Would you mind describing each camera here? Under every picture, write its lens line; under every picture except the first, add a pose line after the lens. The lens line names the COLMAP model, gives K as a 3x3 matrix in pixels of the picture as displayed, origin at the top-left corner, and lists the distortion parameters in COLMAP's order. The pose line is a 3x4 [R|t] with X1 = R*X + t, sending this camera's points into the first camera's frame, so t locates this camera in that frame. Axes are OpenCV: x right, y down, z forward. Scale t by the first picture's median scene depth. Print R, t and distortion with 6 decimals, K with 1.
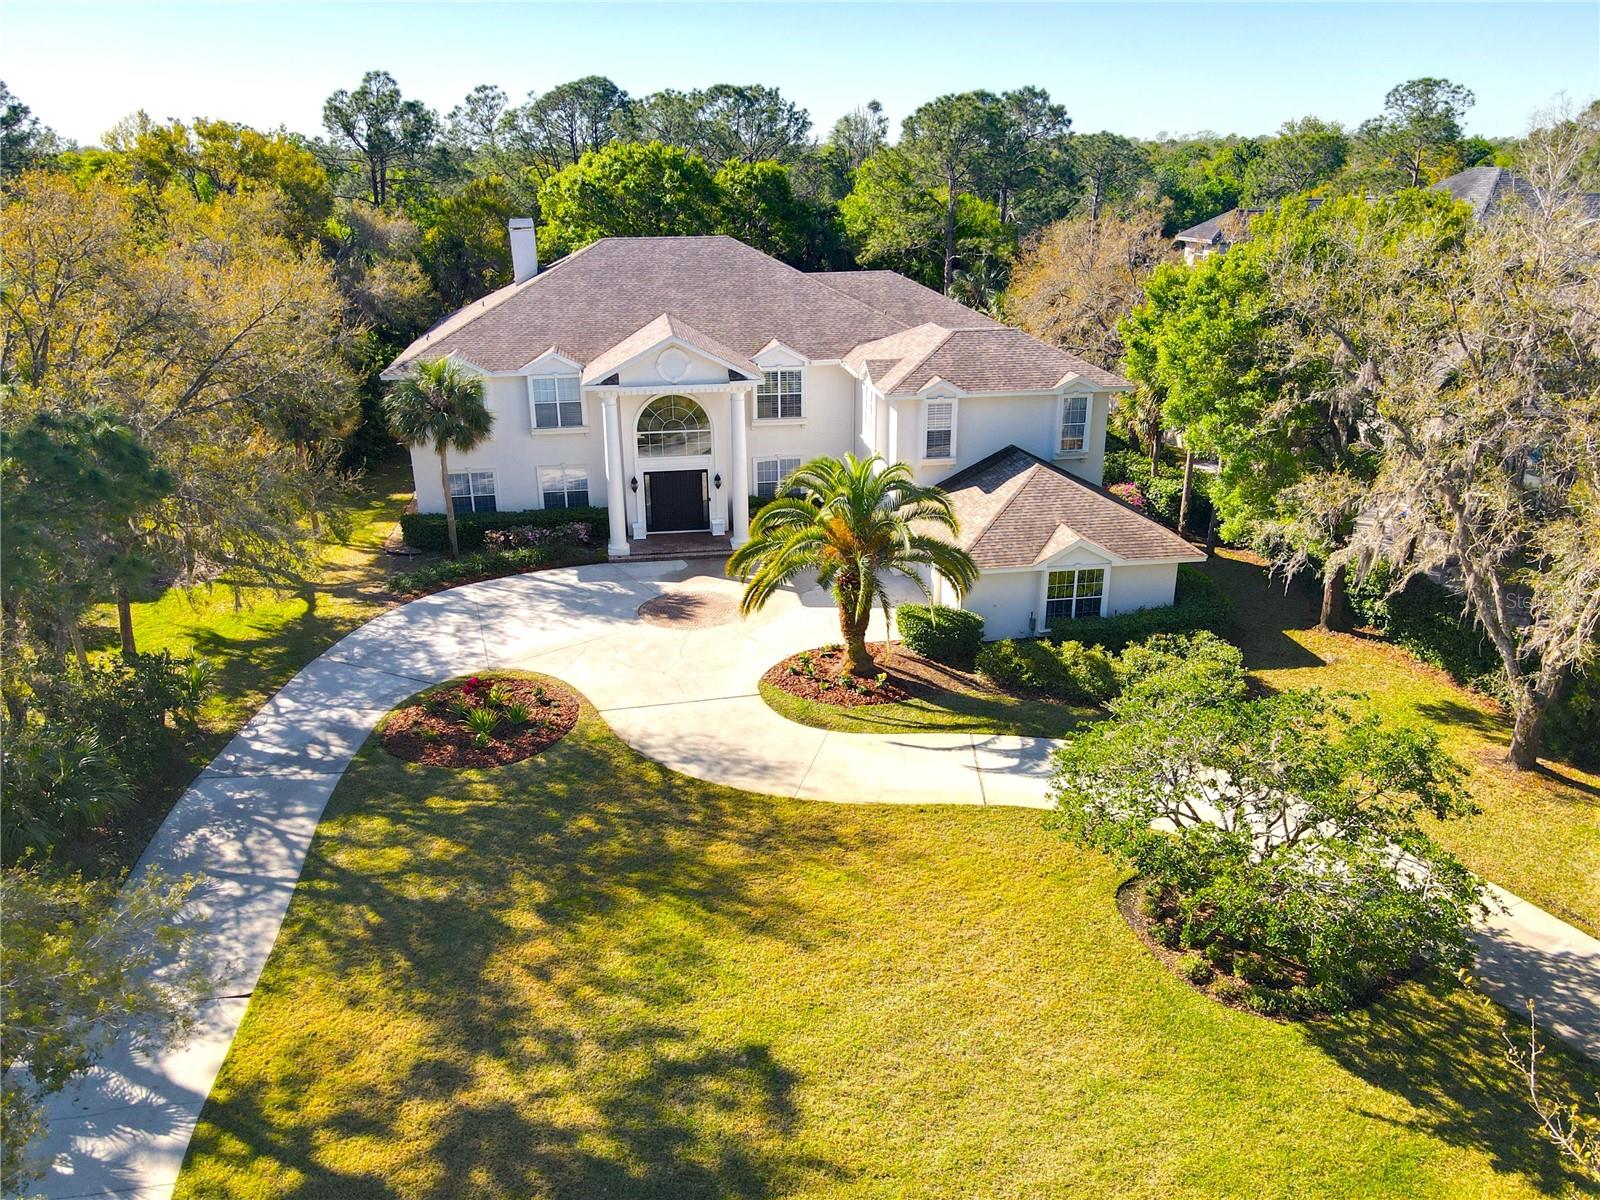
lens RADIAL K [[1159.1, 0, 802.5], [0, 1159.1, 613.7], [0, 0, 1]] dist [0.012823, 0.012182]
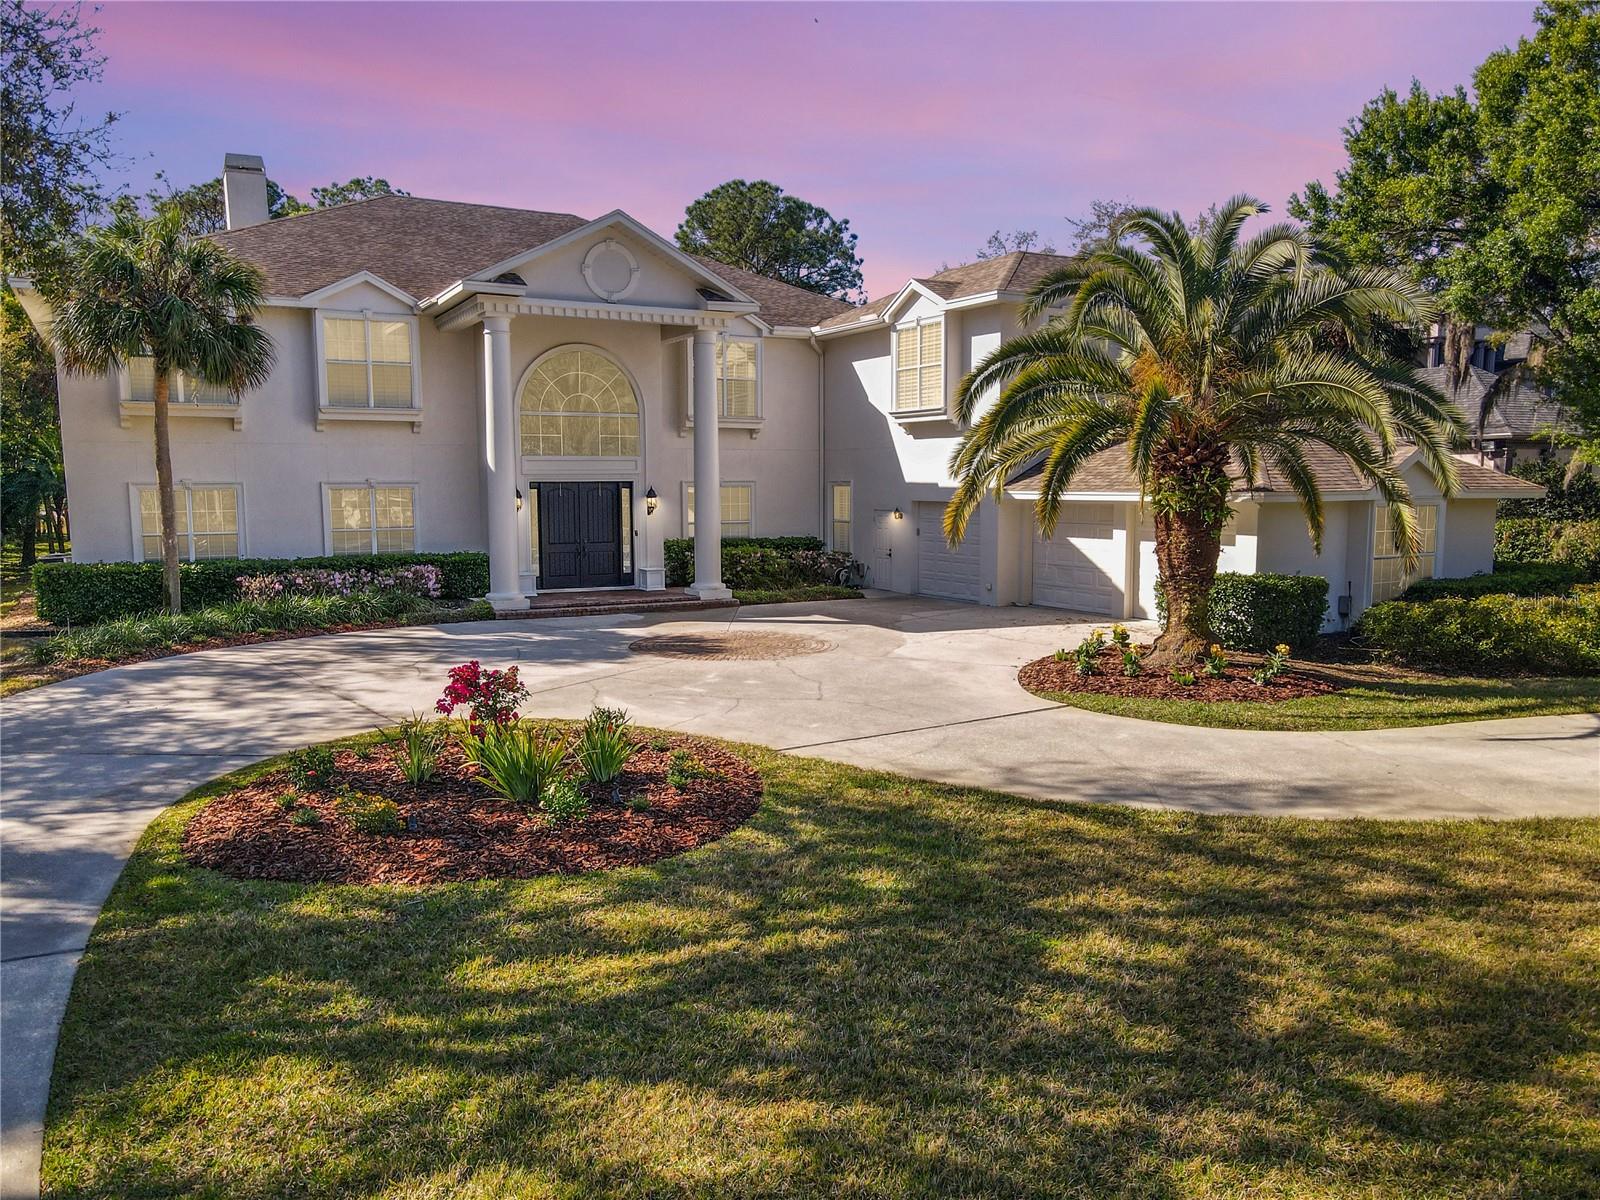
lens RADIAL K [[1159.1, 0, 793.5], [0, 1159.1, 601.2], [0, 0, 1]] dist [0.012823, 0.012182]
pose [[0.936007, -0.033128, 0.350420, -0.274451], [0.128016, 0.959422, -0.251241, 0.122856], [-0.327877, 0.280022, 0.902266, 0.563223]]
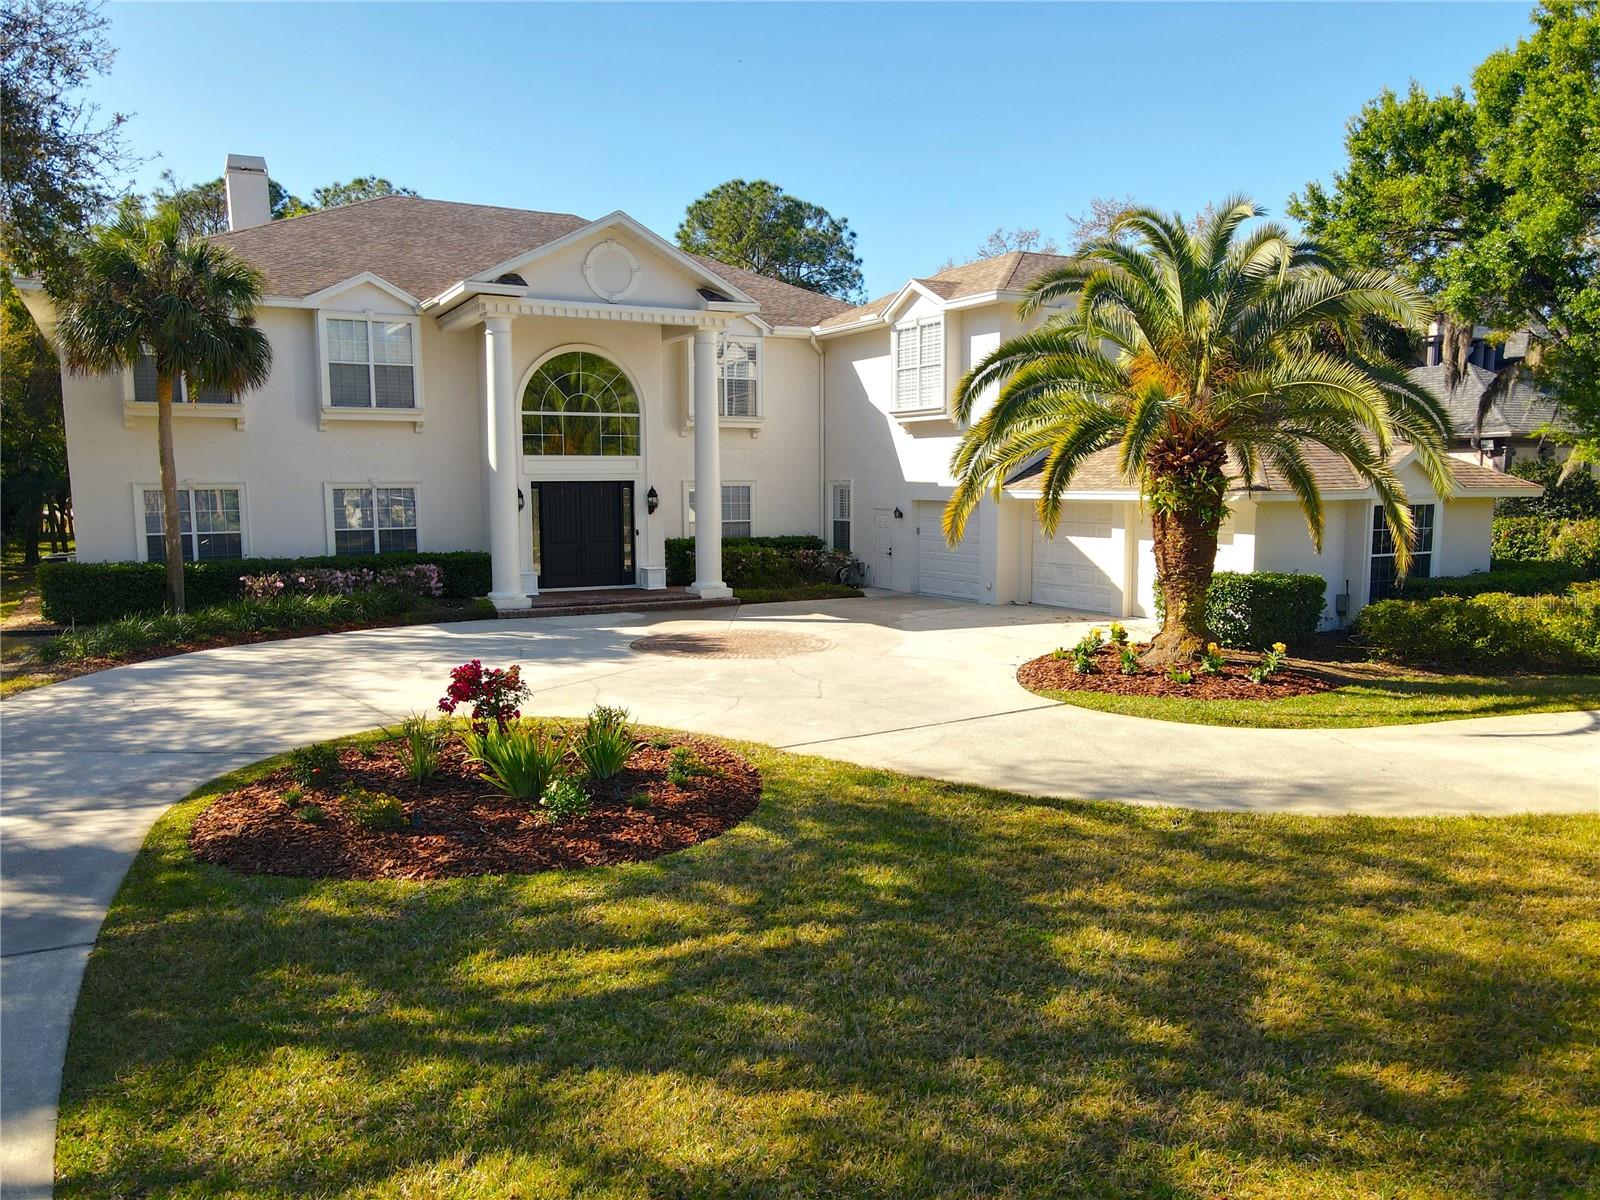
lens RADIAL K [[1159.1, 0, 793.2], [0, 1159.1, 599.9], [0, 0, 1]] dist [0.012823, 0.012182]
pose [[0.936402, -0.033552, 0.349320, -0.275115], [0.128151, 0.959367, -0.251380, 0.123601], [-0.326692, 0.280158, 0.902654, 0.560252]]
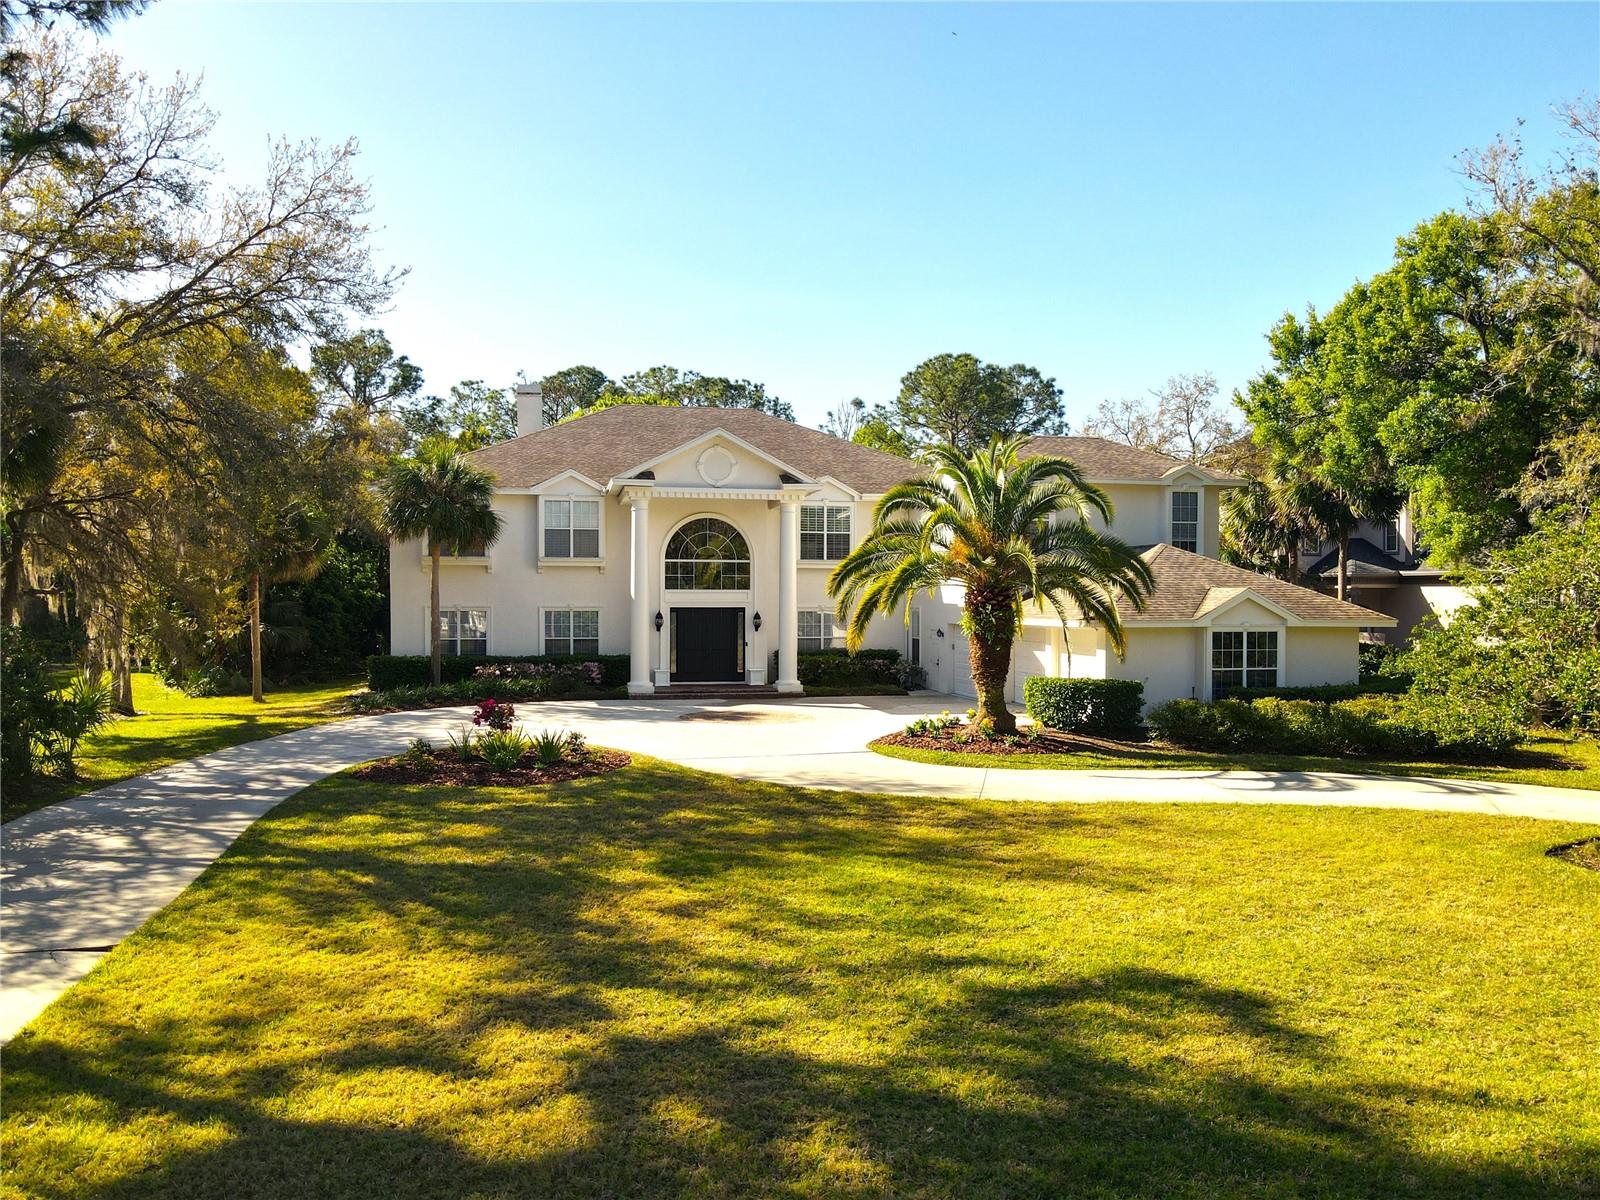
lens RADIAL K [[1159.1, 0, 801.9], [0, 1159.1, 611.8], [0, 0, 1]] dist [0.012823, 0.012182]
pose [[0.997327, 0.008972, 0.072508, -0.128809], [0.017918, 0.932084, -0.361798, 0.234884], [-0.070830, 0.362130, 0.929433, 0.265230]]
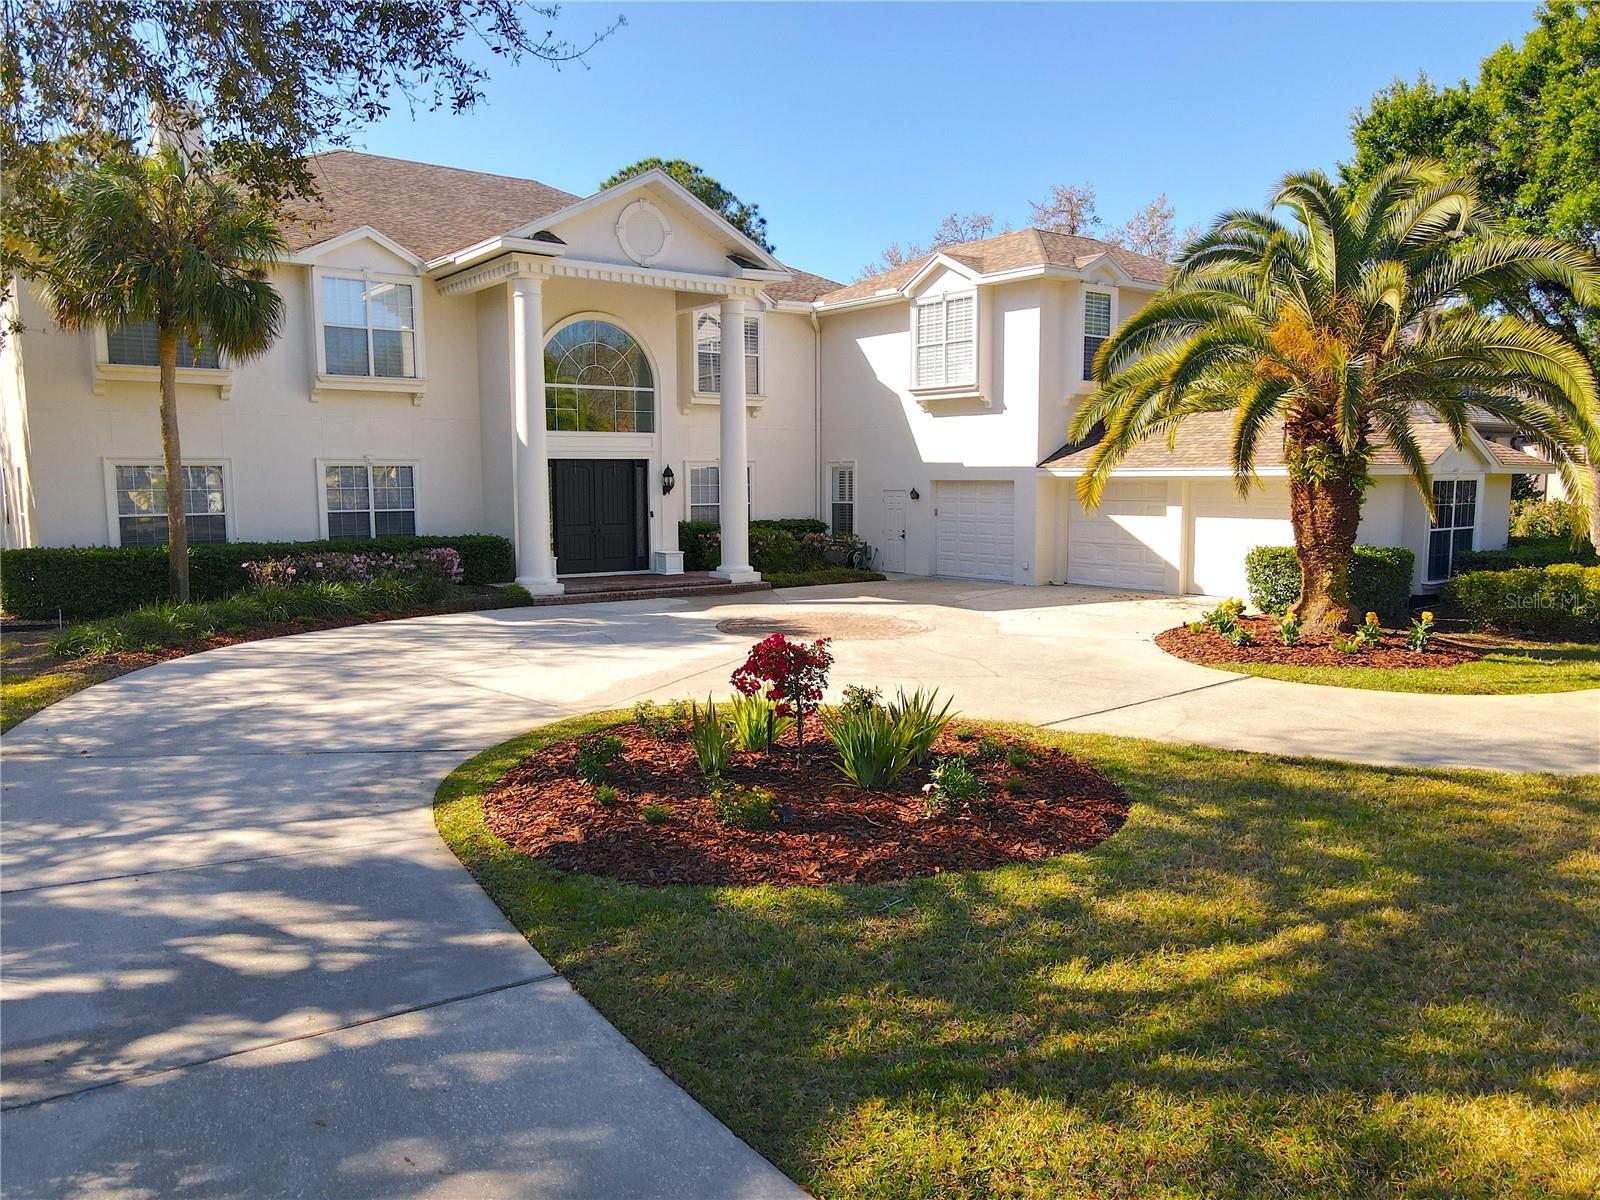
lens RADIAL K [[1159.1, 0, 798.8], [0, 1159.1, 599.0], [0, 0, 1]] dist [0.012823, 0.012182]
pose [[0.877339, -0.046968, 0.477567, -0.369800], [0.175051, 0.957944, -0.227375, 0.105750], [-0.446803, 0.283084, 0.848664, 0.634350]]
